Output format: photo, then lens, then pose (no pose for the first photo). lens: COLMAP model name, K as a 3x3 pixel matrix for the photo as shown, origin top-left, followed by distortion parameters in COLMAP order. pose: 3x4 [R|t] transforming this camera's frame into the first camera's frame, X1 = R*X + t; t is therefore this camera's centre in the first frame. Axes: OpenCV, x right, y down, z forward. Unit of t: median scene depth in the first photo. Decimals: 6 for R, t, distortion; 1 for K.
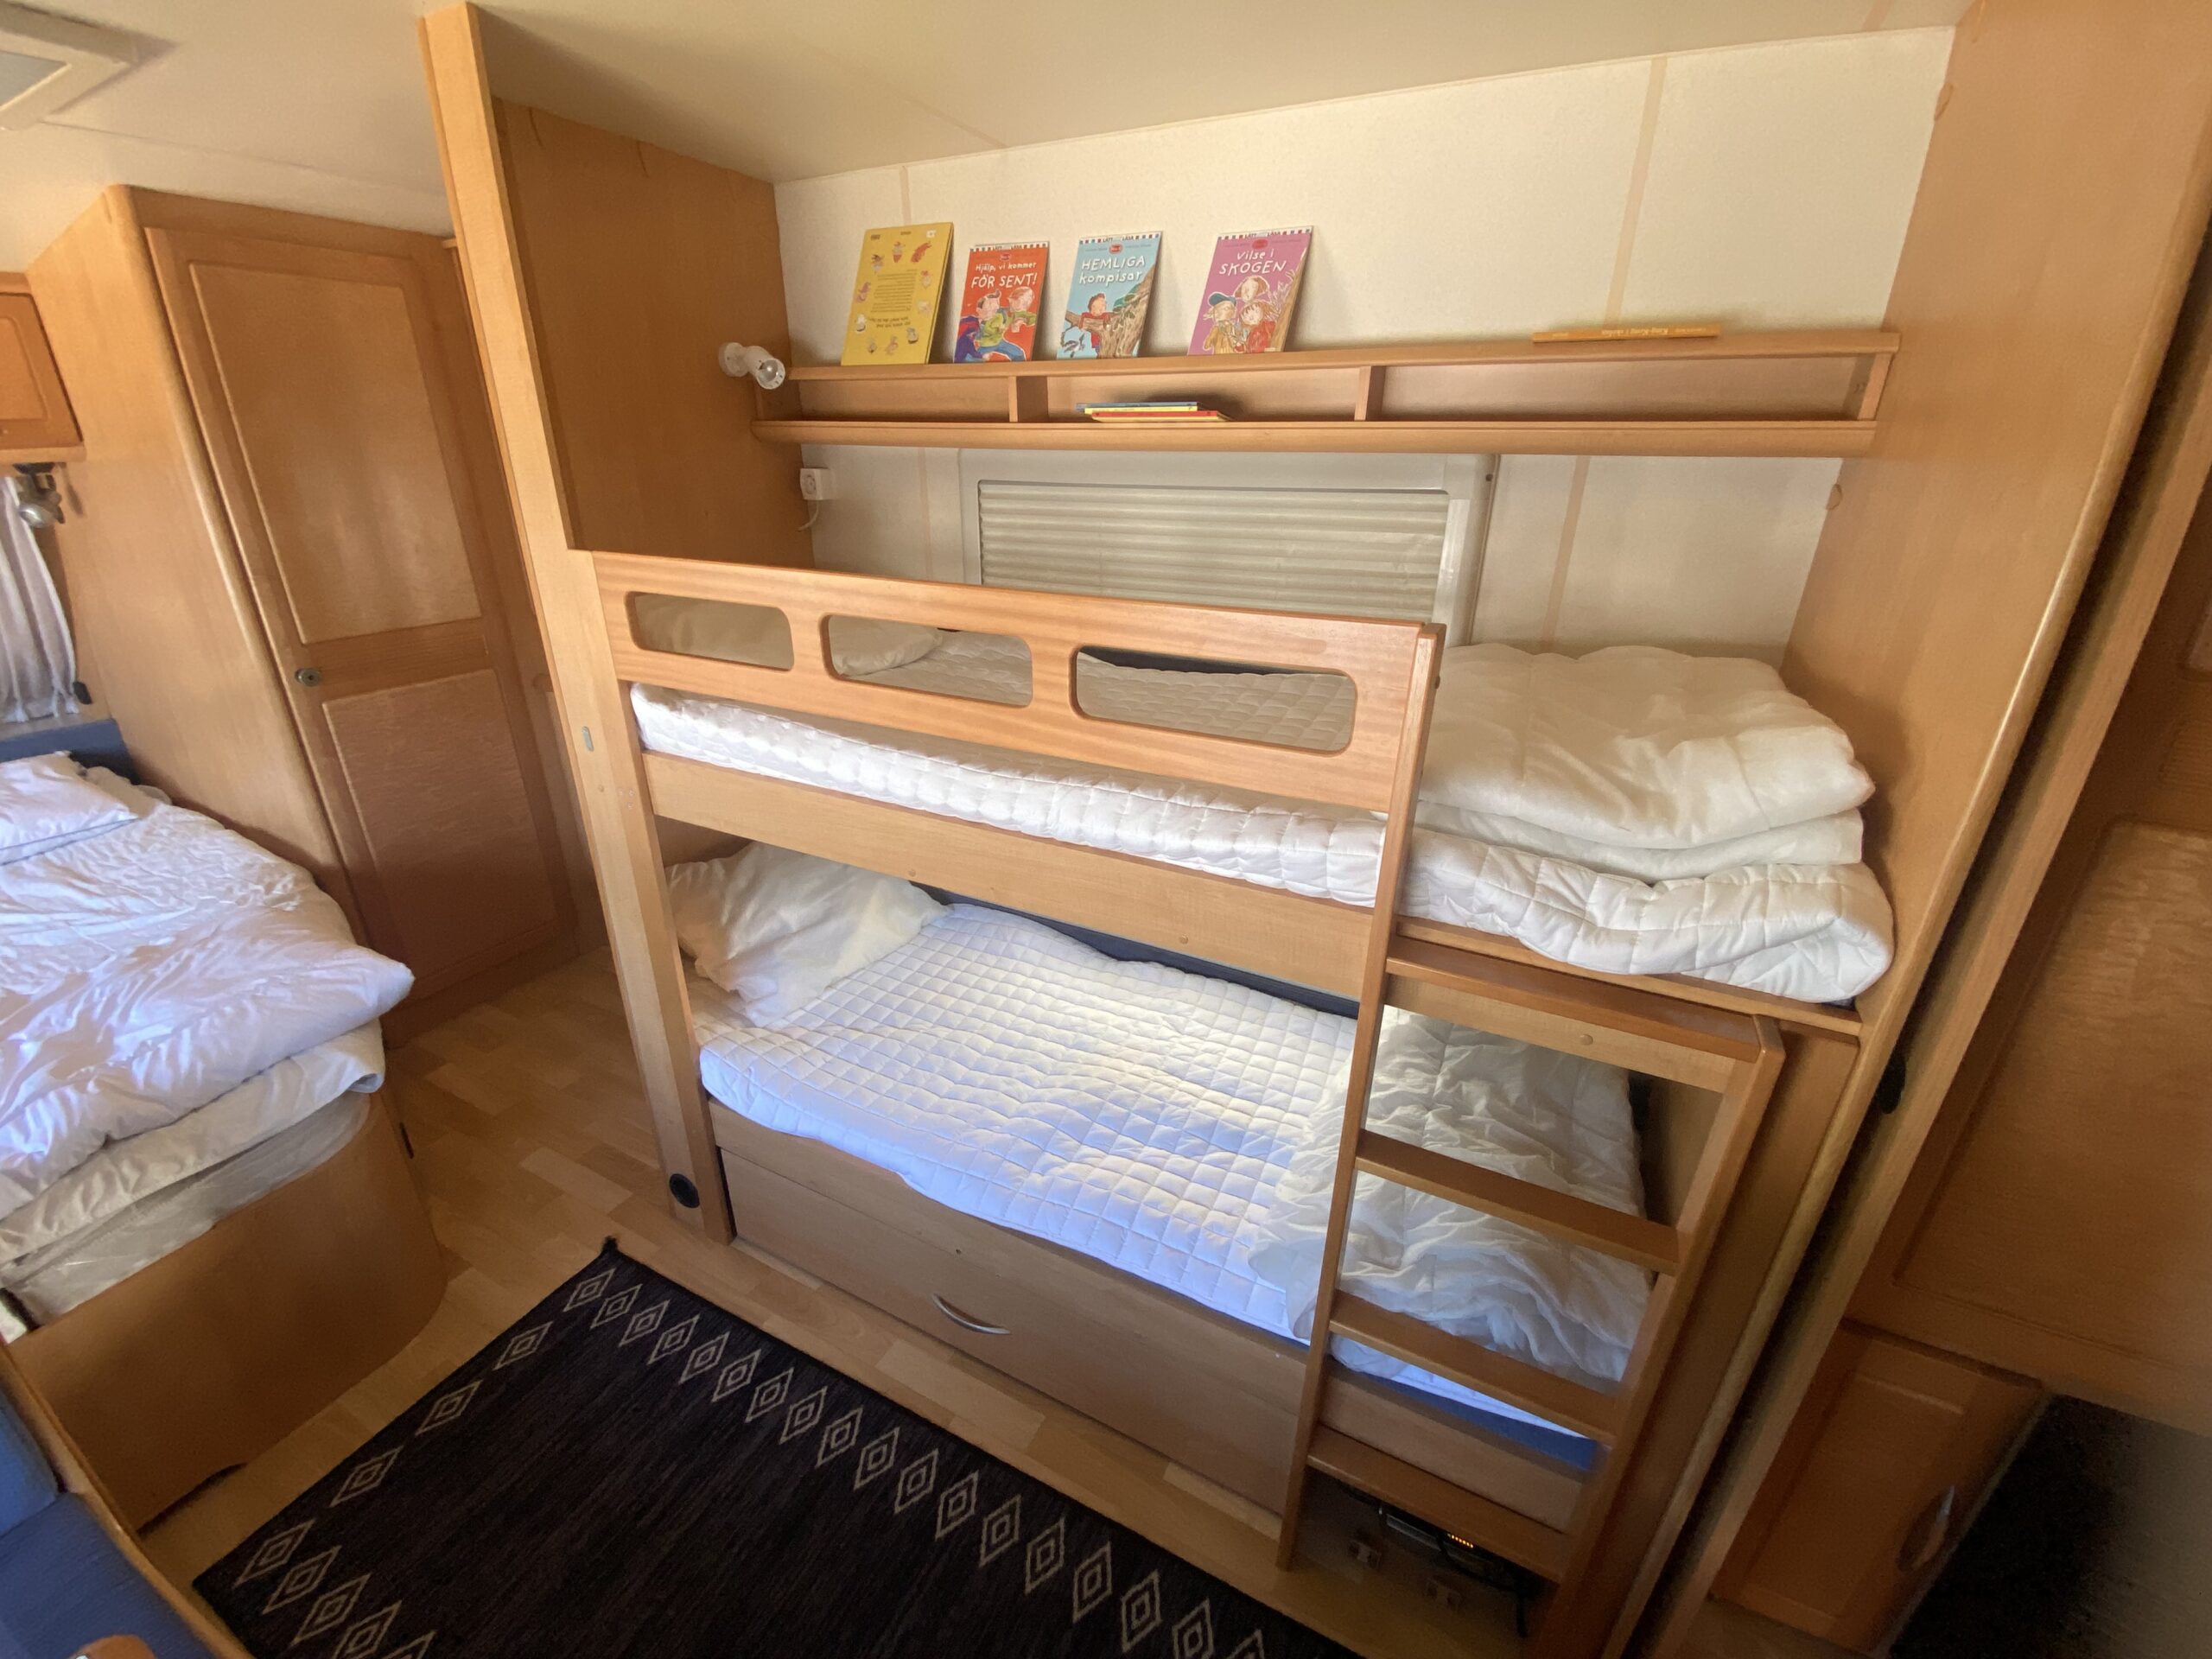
lens RADIAL K [[878.6, 0, 1110.1], [0, 878.6, 820.9], [0, 0, 1]] dist [-0.013988, -0.007996]
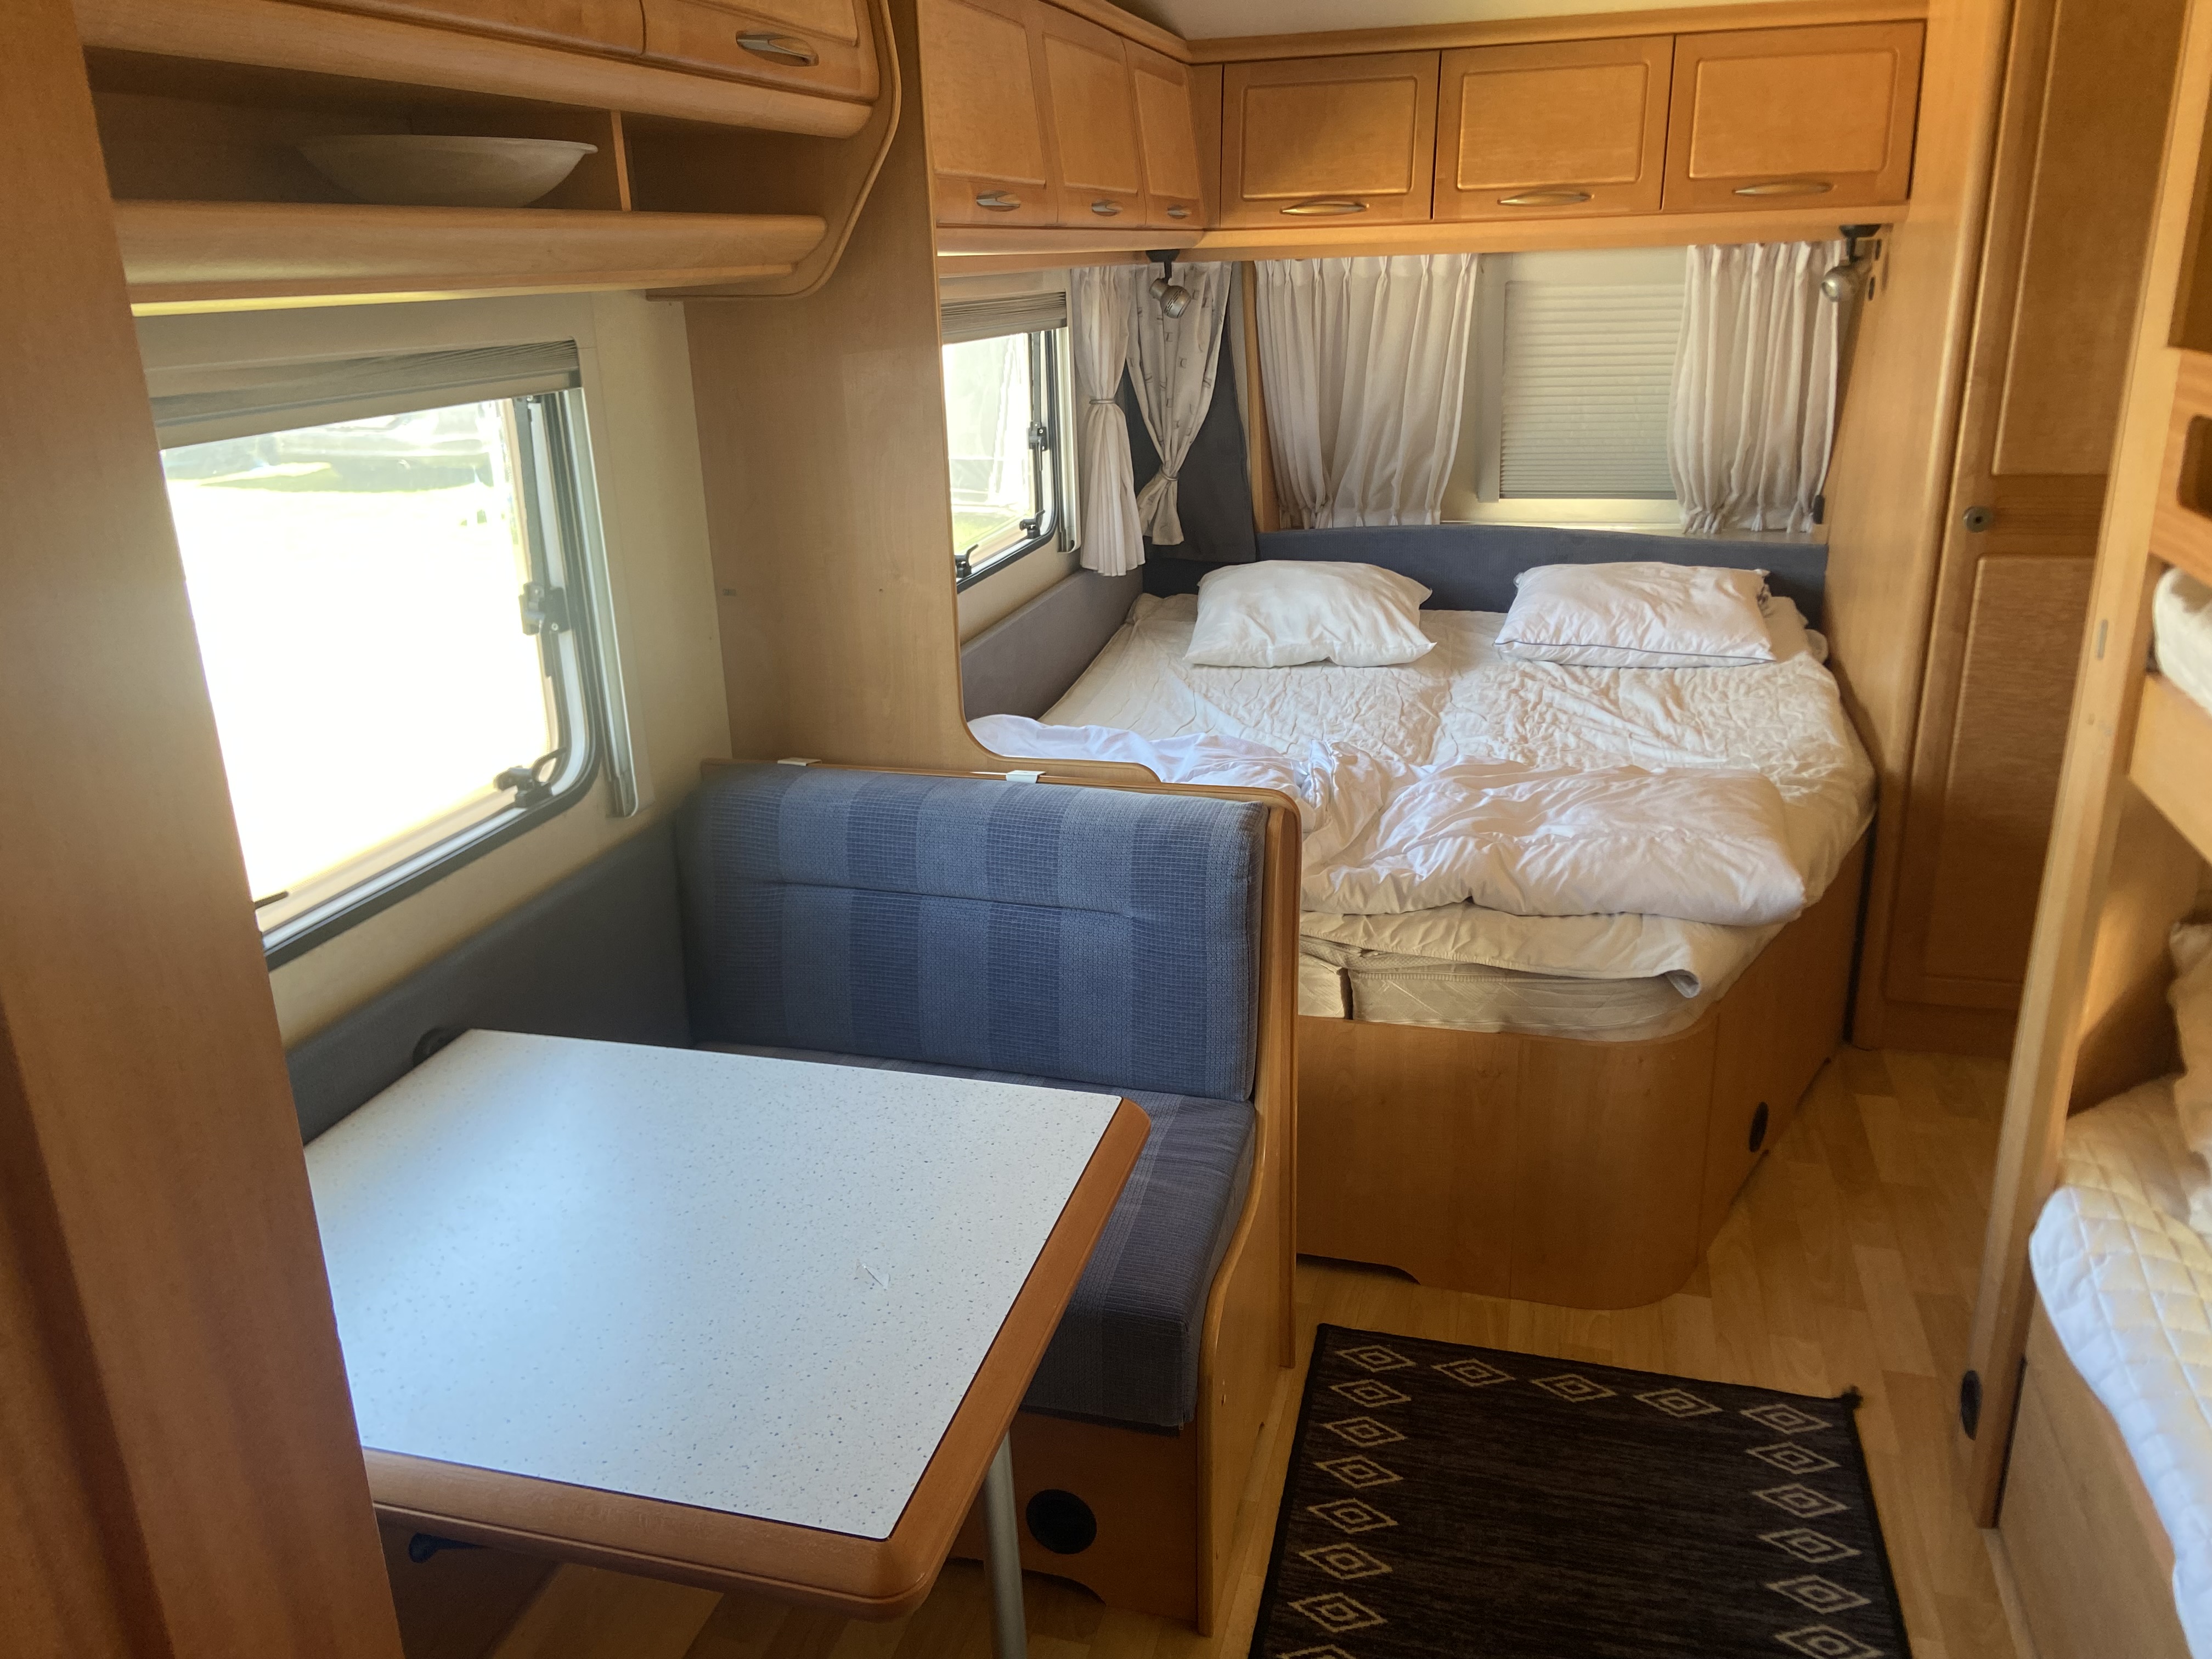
lens RADIAL K [[1641.5, 0, 1110.0], [0, 1641.5, 815.9], [0, 0, 1]] dist [0.057676, -0.120705]
pose [[0.190401, 0.291364, -0.937472, 0.395636], [-0.336301, 0.916519, 0.216549, 0.006354], [0.922306, 0.274042, 0.272492, 0.033335]]
